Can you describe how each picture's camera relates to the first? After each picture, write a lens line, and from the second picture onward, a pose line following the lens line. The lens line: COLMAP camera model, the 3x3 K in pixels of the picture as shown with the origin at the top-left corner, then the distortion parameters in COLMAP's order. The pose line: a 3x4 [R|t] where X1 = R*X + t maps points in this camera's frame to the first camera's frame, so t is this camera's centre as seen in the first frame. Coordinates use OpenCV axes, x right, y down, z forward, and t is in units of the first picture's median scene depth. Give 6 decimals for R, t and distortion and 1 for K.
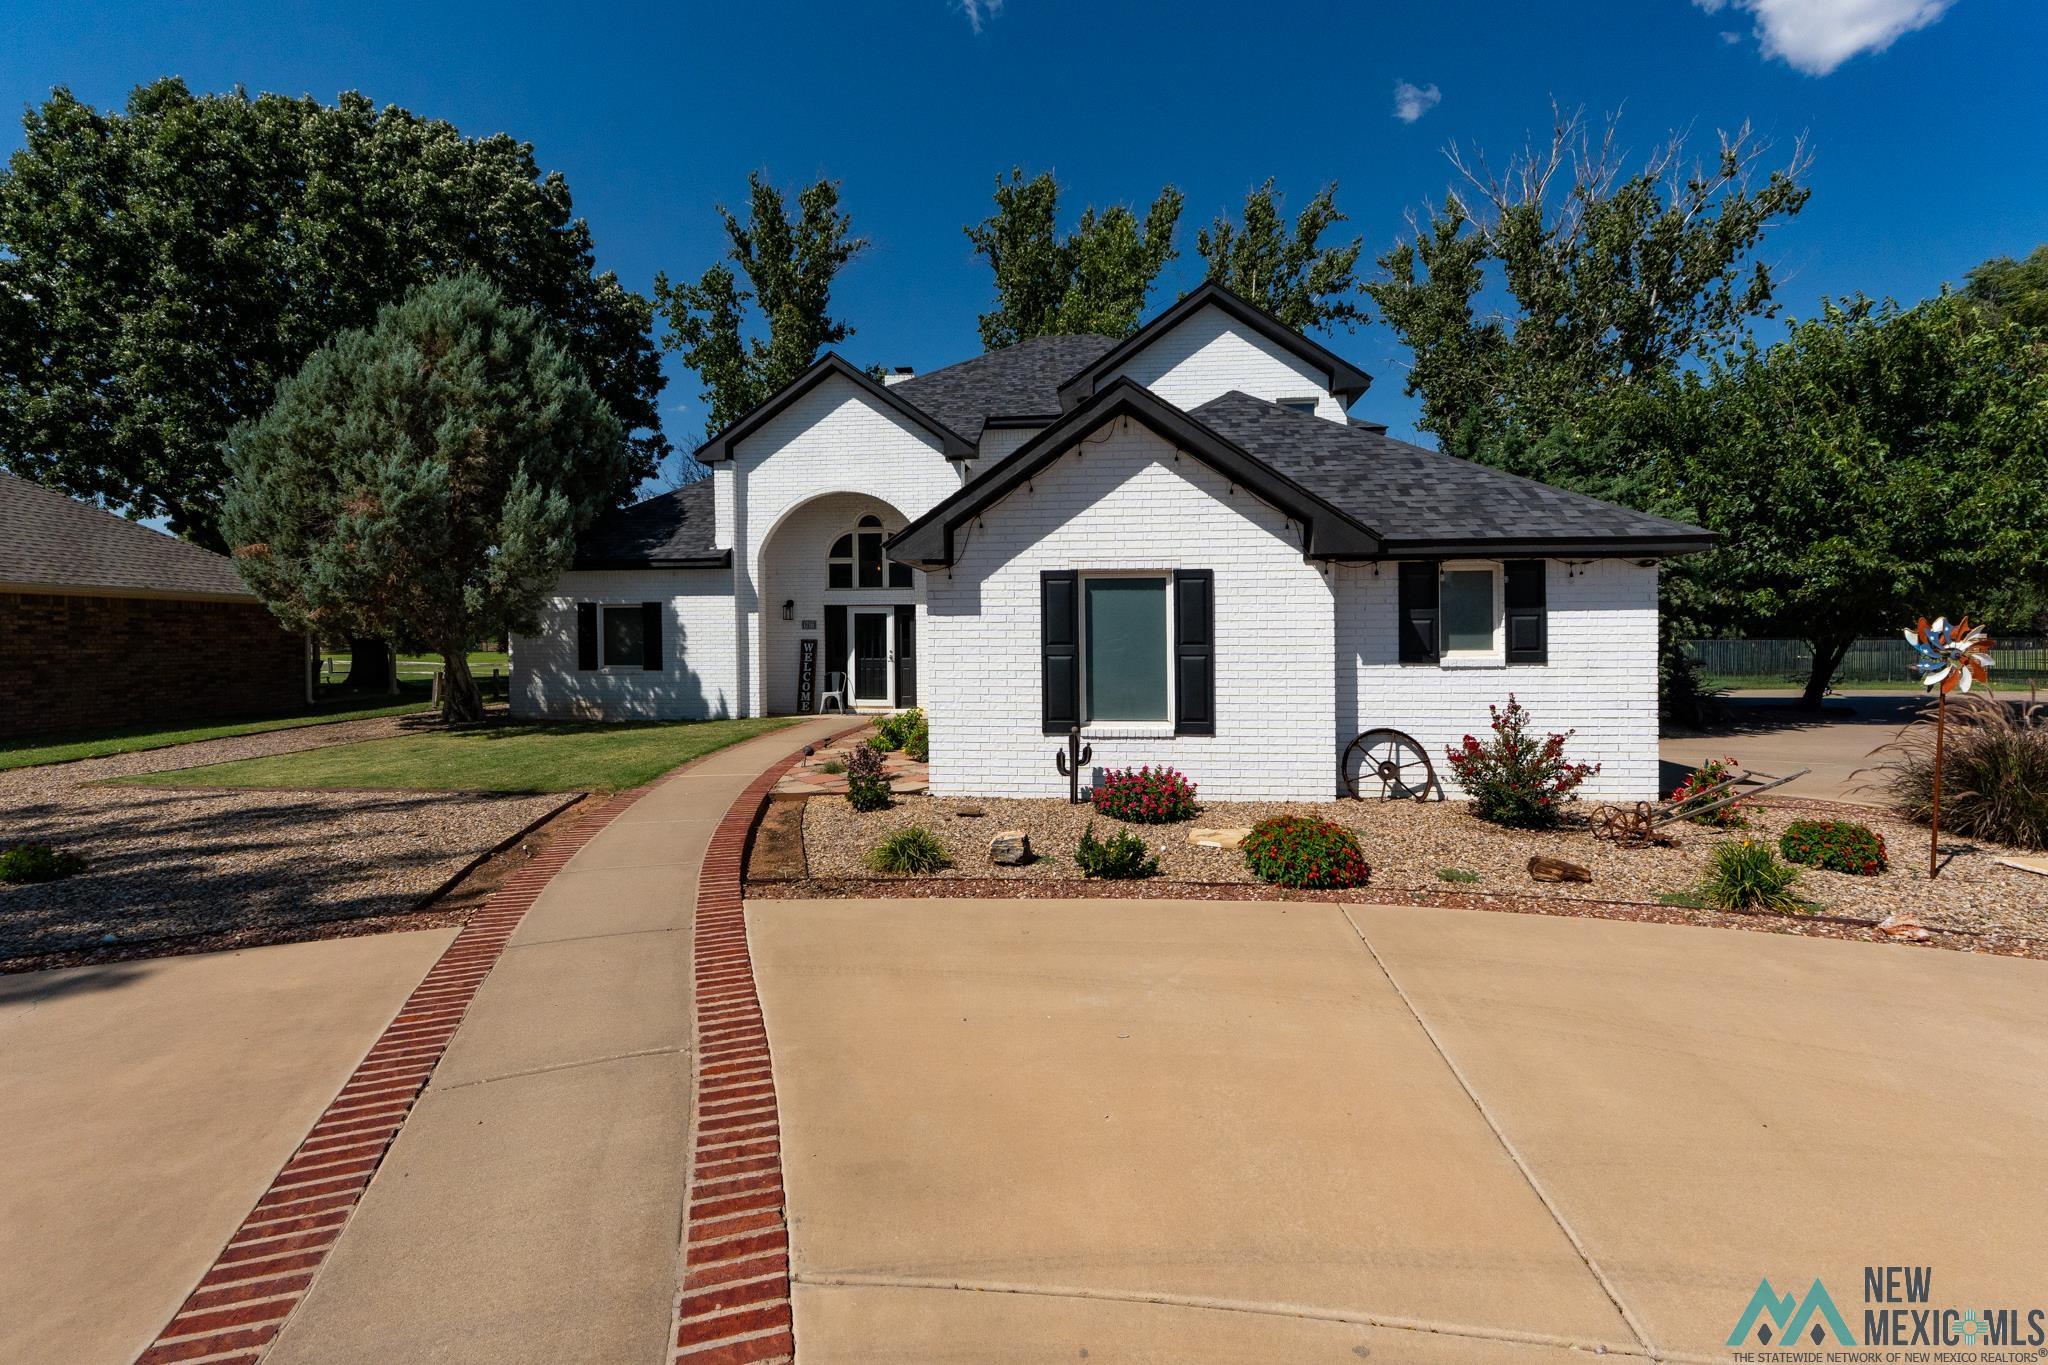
lens RADIAL K [[850.2, 0, 1036.3], [0, 850.2, 626.4], [0, 0, 1]] dist [0.000372, 0.000252]
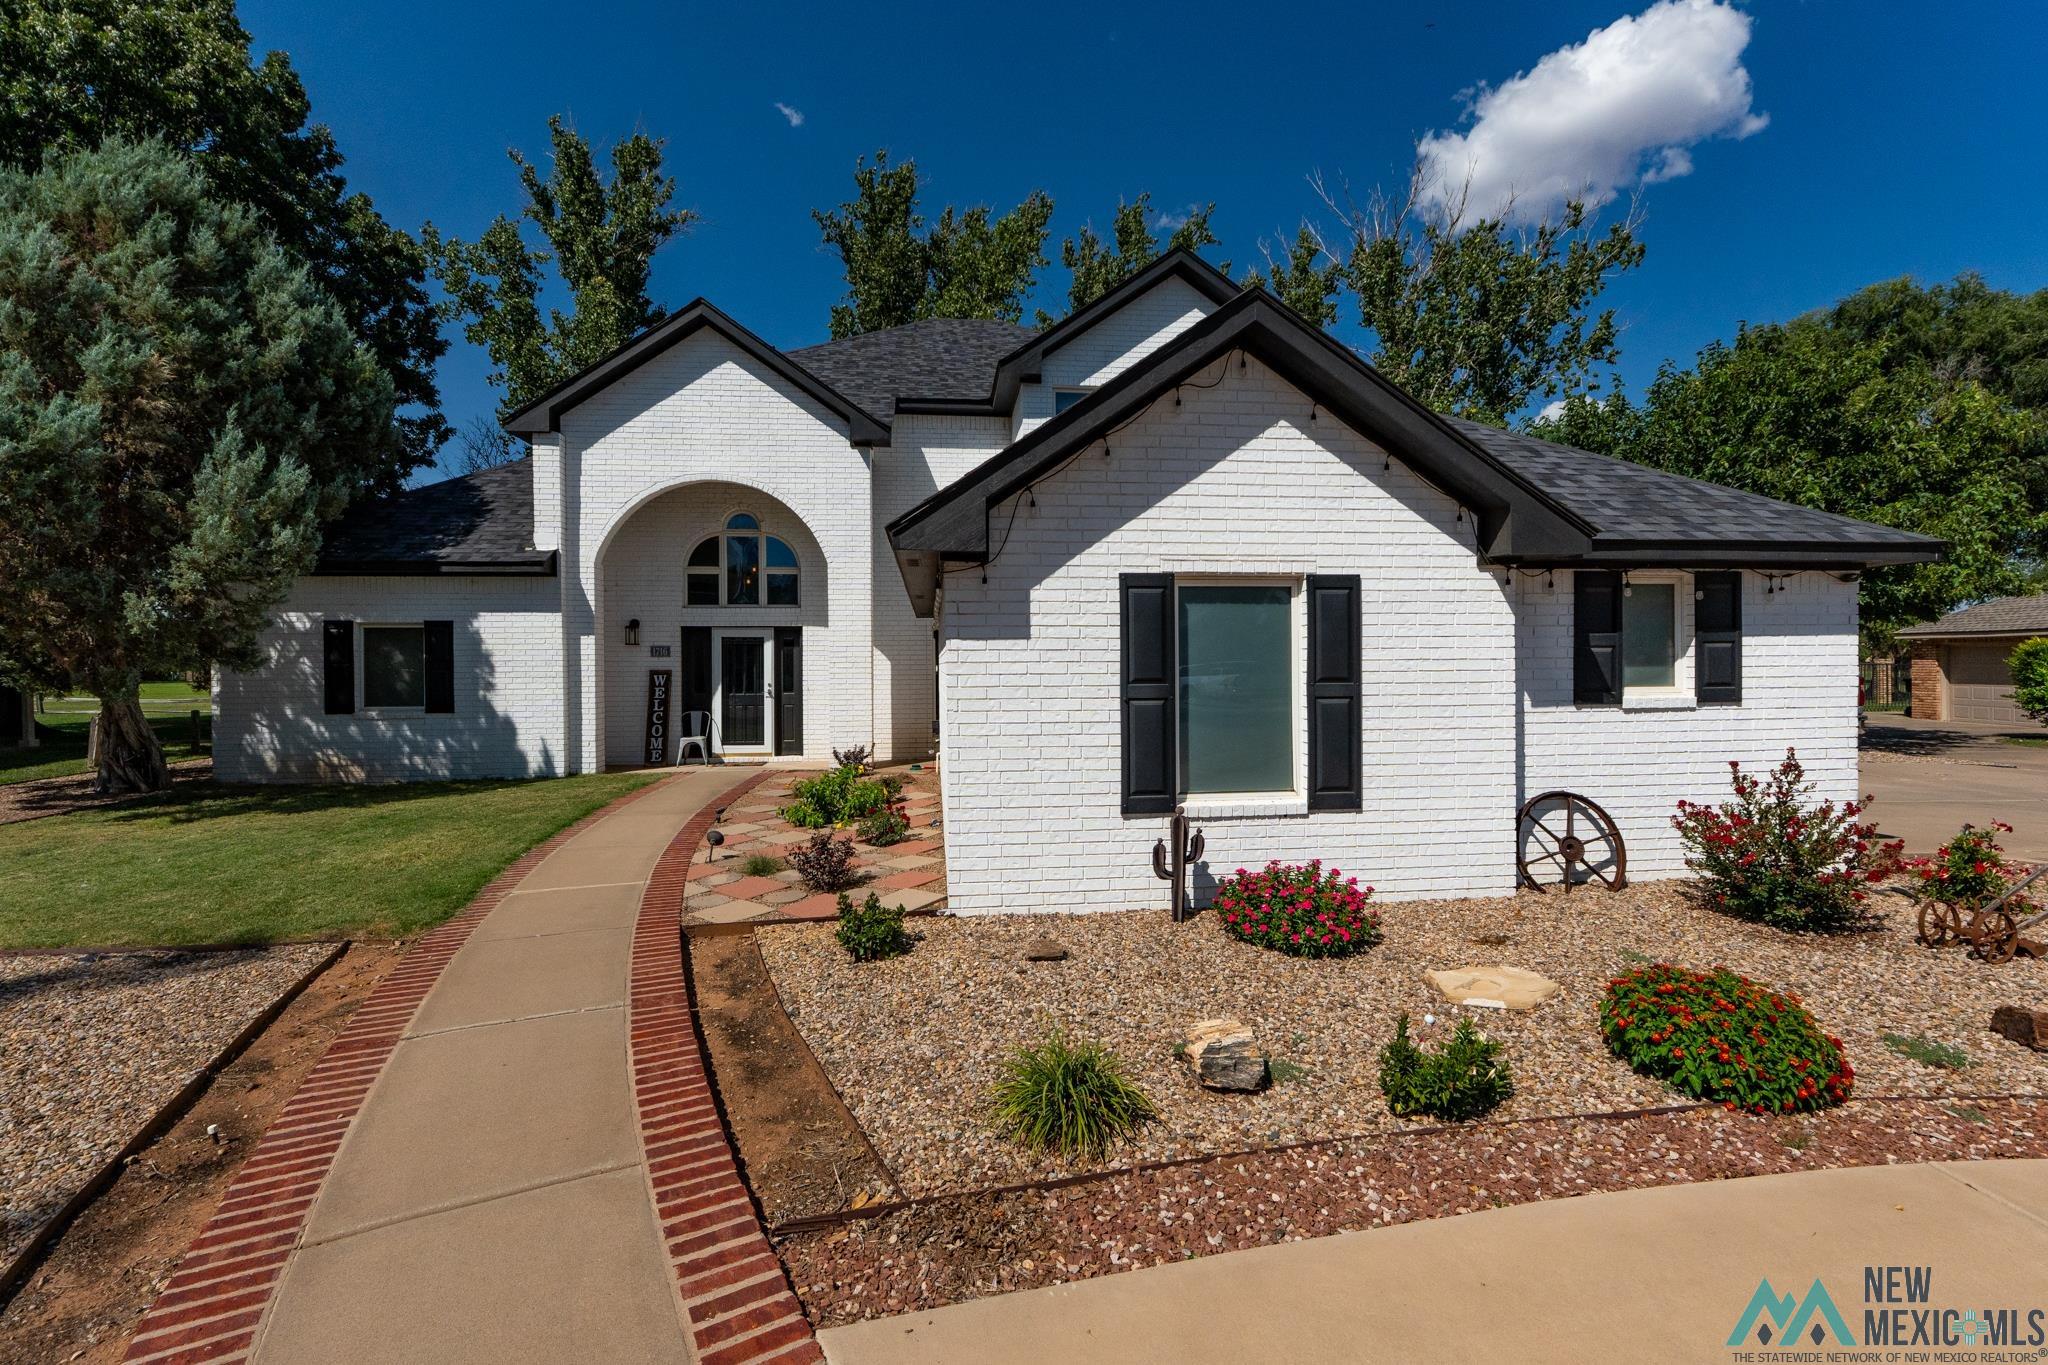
lens RADIAL K [[847.1, 0, 1023.0], [0, 847.1, 647.3], [0, 0, 1]] dist [-0.004368, -0.000291]
pose [[0.979544, 0.001804, 0.201220, -0.126017], [-0.000684, 0.999984, -0.005637, -0.001922], [-0.201227, 0.005384, 0.979530, 0.221458]]
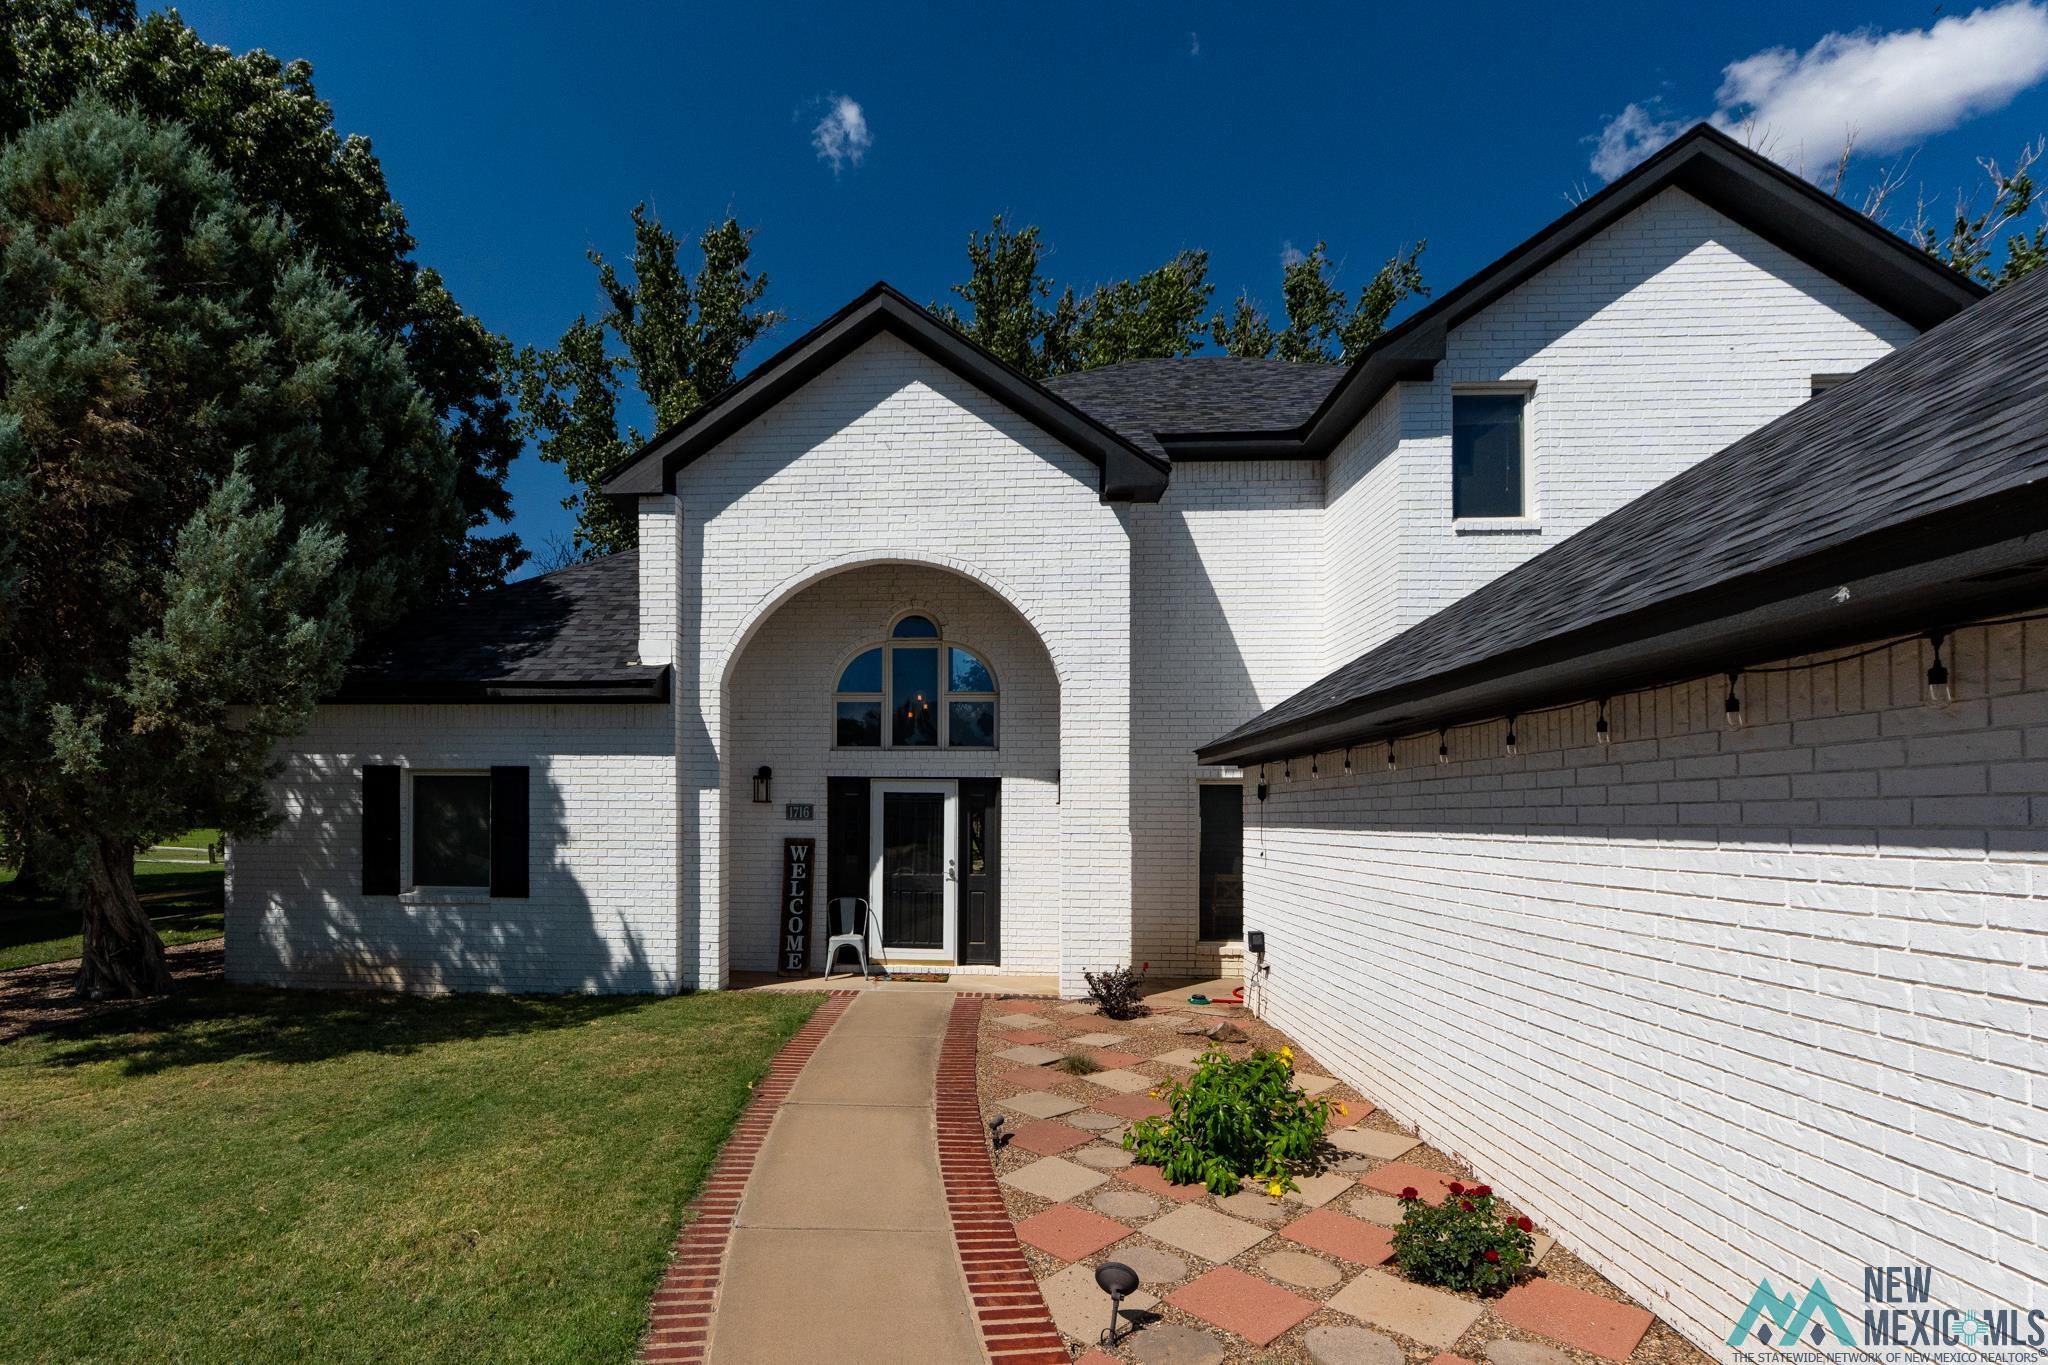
lens RADIAL K [[915.5, 0, 960.3], [0, 915.5, 792.2], [0, 0, 1]] dist [-0.010456, -0.000293]
pose [[0.998001, 0.011802, 0.062091, -0.259240], [-0.010444, 0.999700, -0.022151, -0.003429], [-0.062334, 0.021459, 0.997825, 0.519685]]
